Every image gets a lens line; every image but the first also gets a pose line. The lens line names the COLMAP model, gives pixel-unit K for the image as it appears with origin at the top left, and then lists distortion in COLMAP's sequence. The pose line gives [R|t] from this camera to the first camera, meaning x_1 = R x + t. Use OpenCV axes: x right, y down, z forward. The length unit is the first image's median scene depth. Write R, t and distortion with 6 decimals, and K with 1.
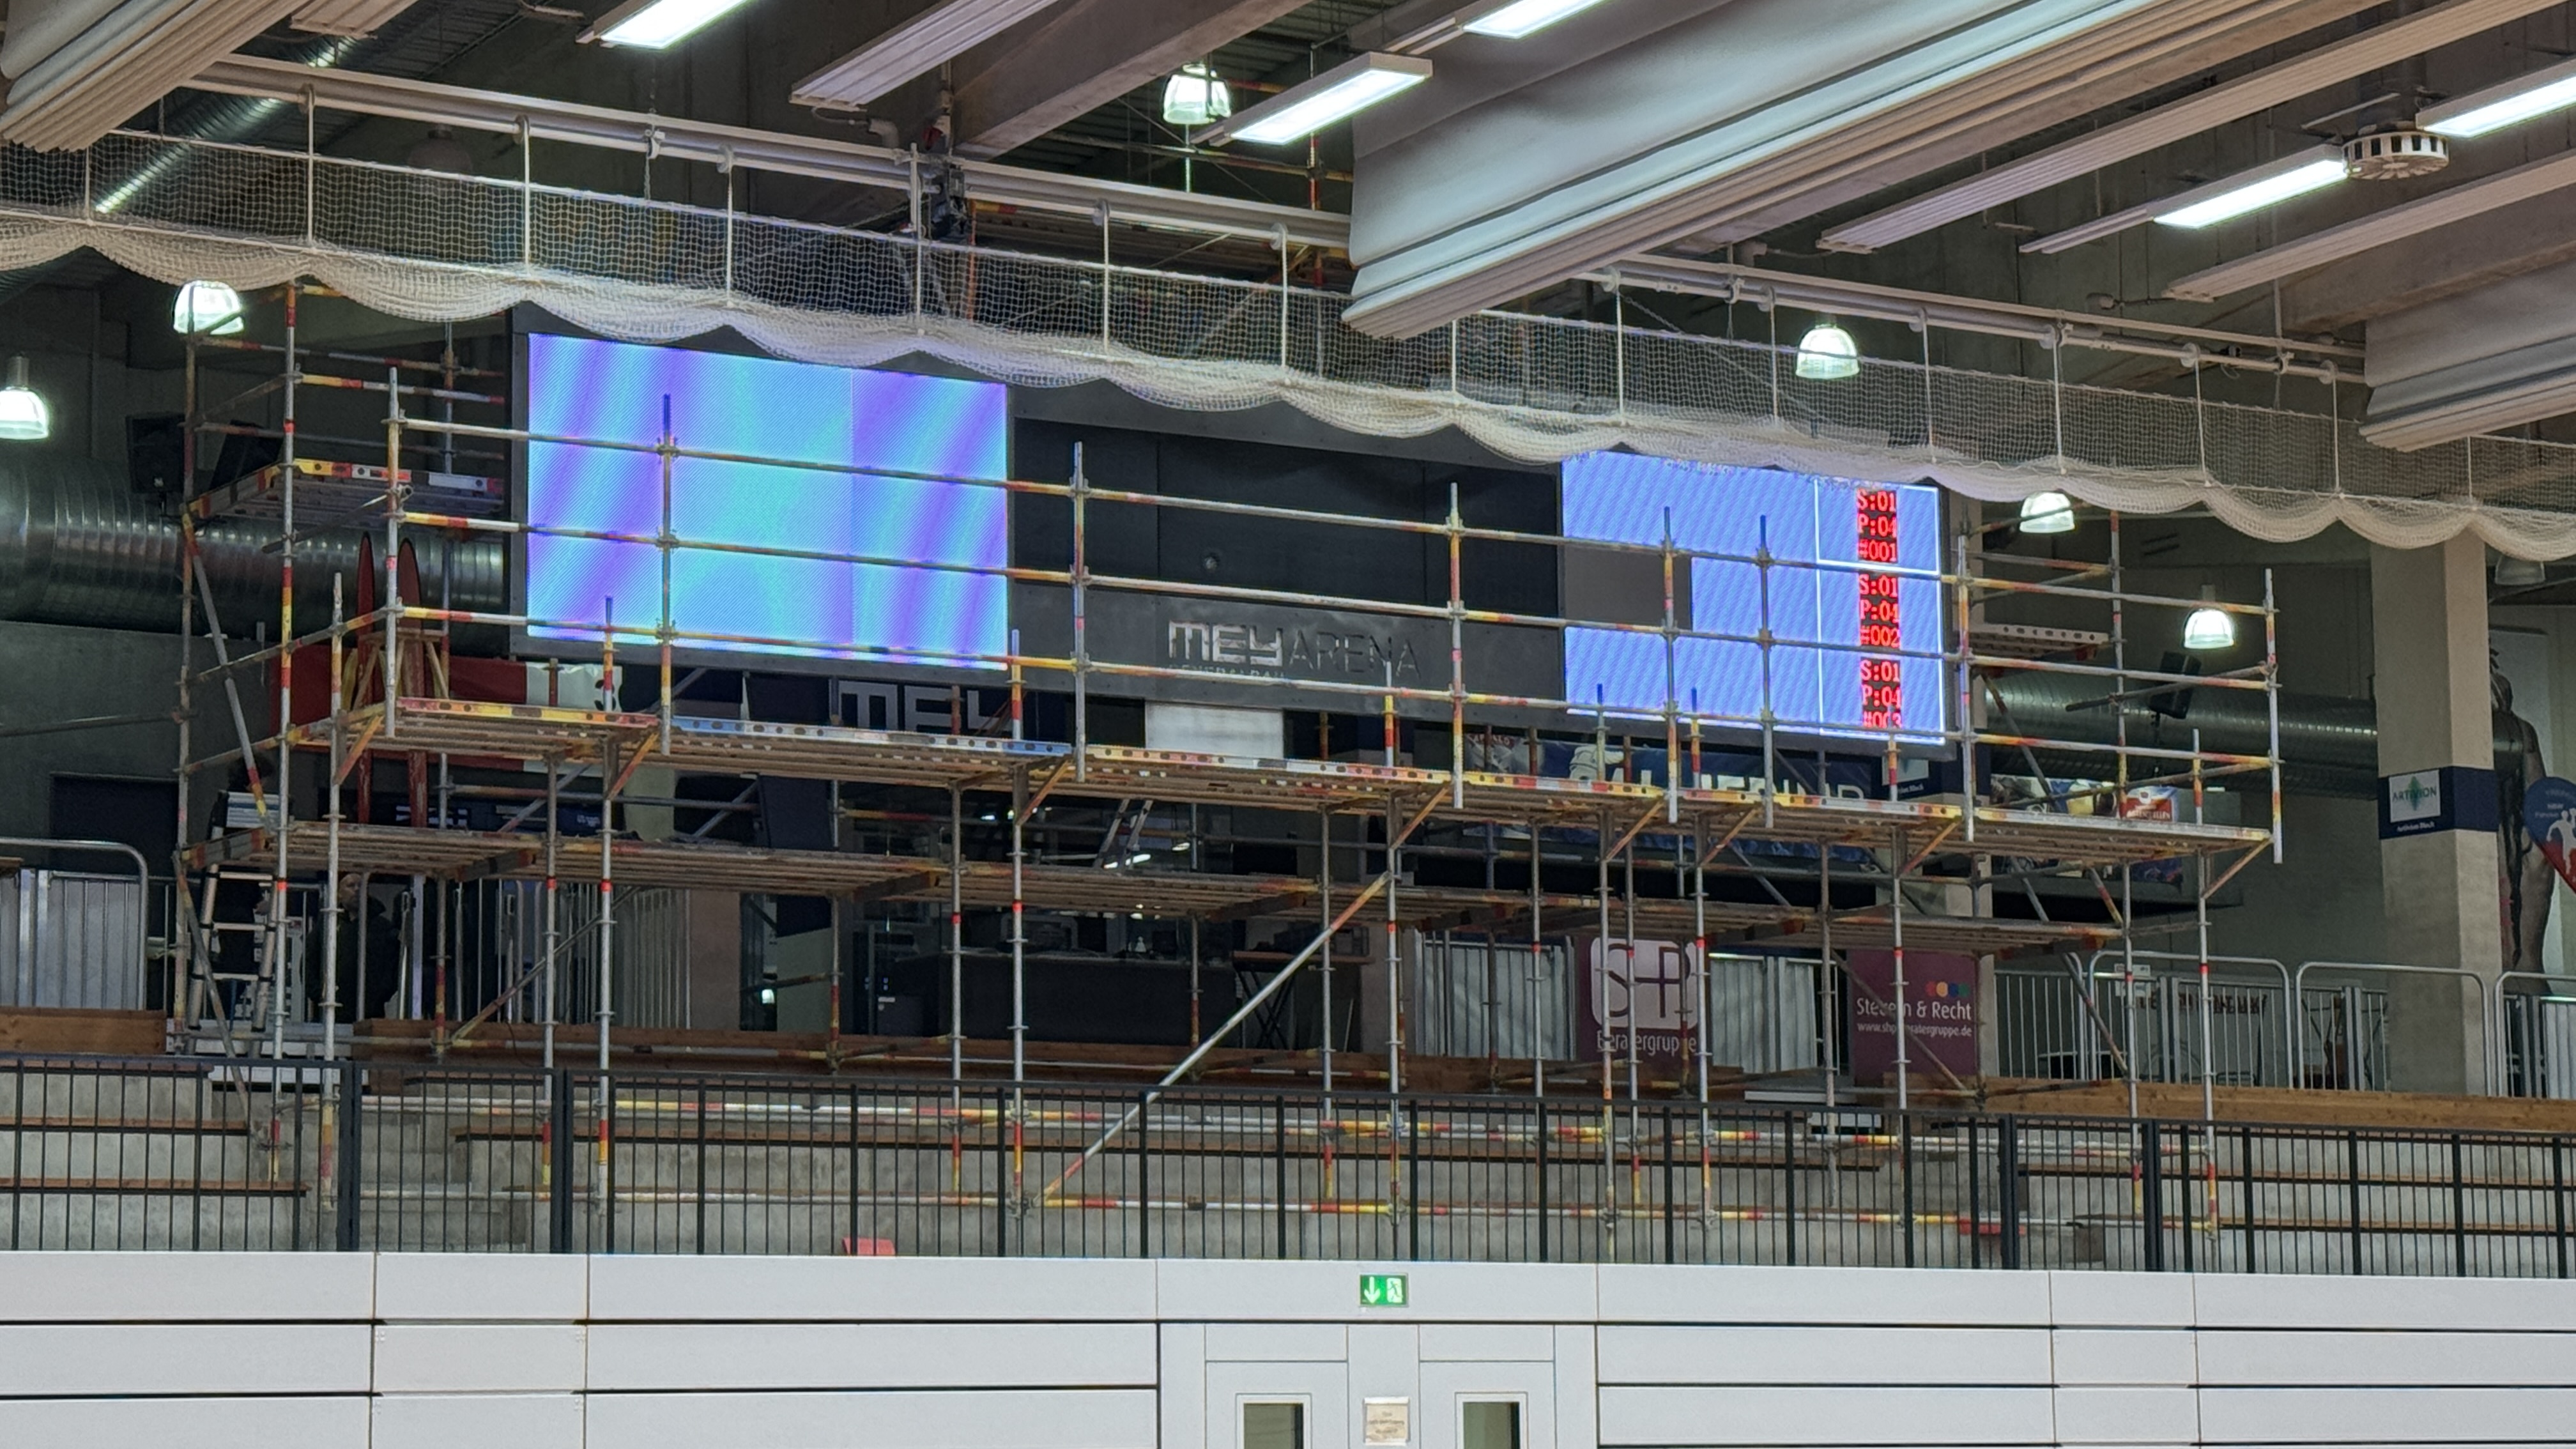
lens RADIAL K [[5855.0, 0, 1288.4], [0, 5855.0, 725.6], [0, 0, 1]] dist [-0.030514, 0.000000]
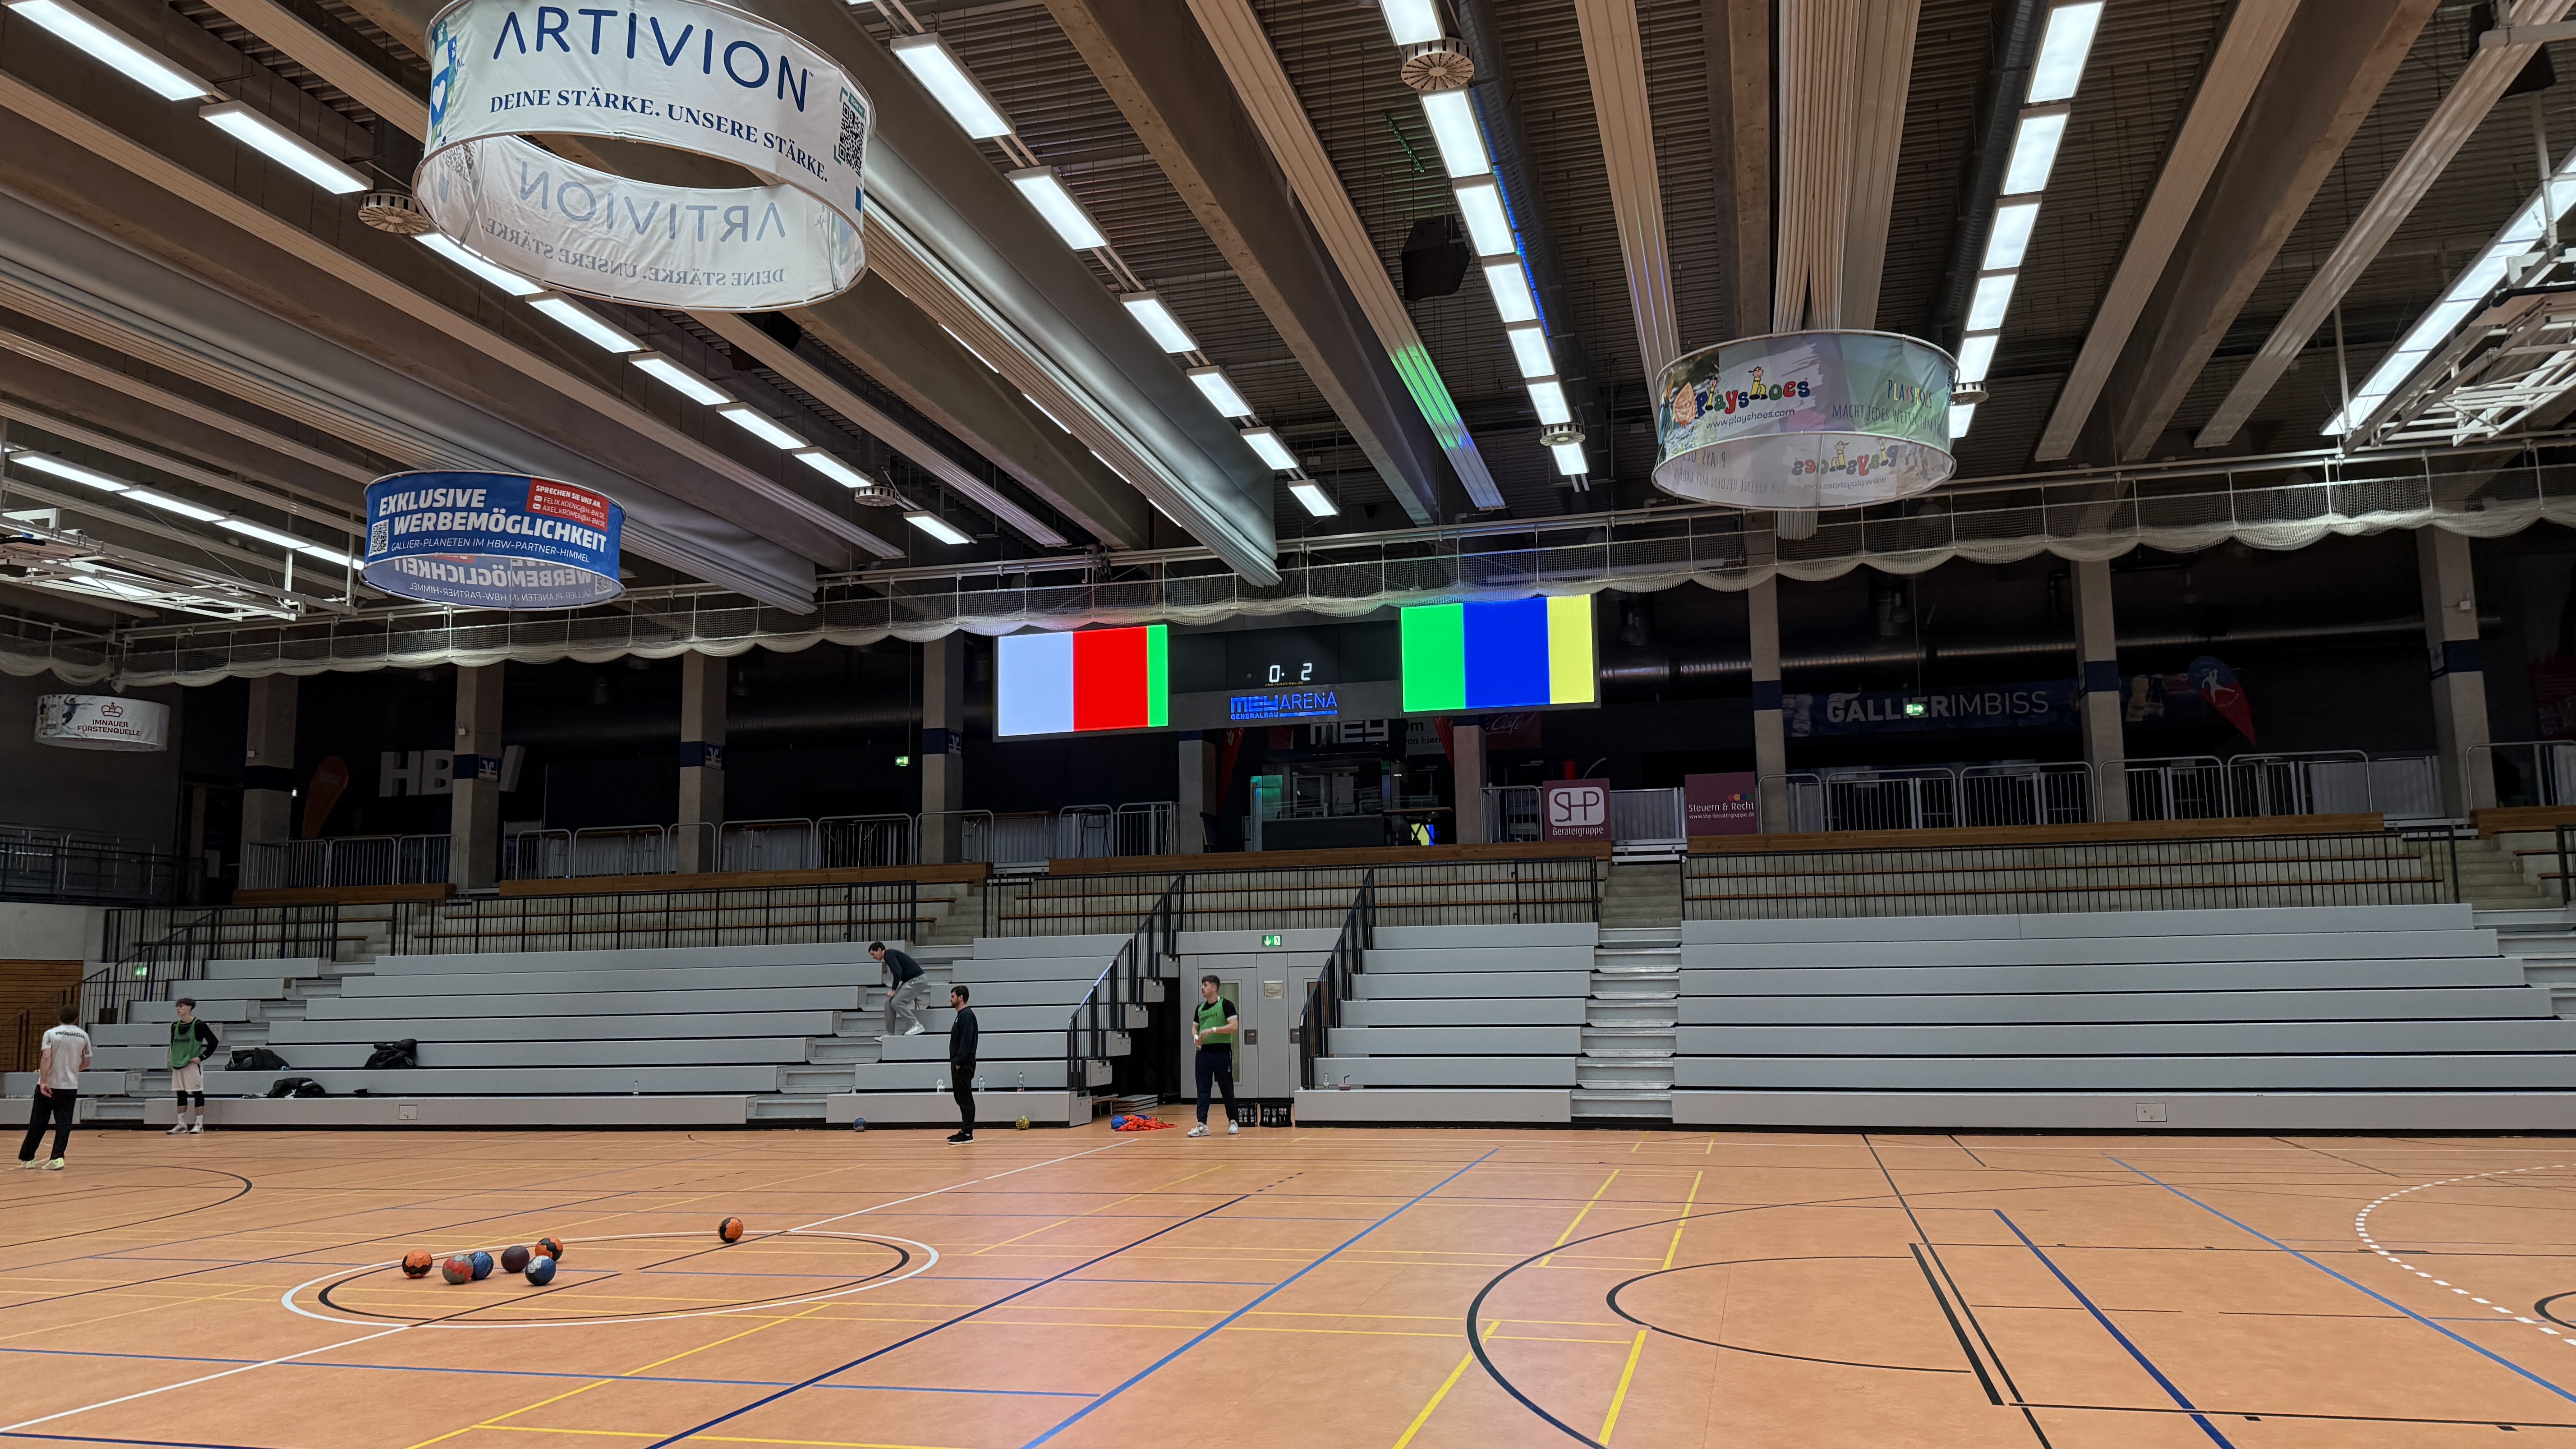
lens RADIAL K [[1795.0, 0, 1286.9], [0, 1795.0, 719.1], [0, 0, 1]] dist [0.031512, 0.002192]
pose [[0.622514, -0.117118, -0.773795, 0.694785], [0.103277, 0.992386, -0.067117, 0.055018], [0.775764, -0.038134, 0.629870, 0.522261]]
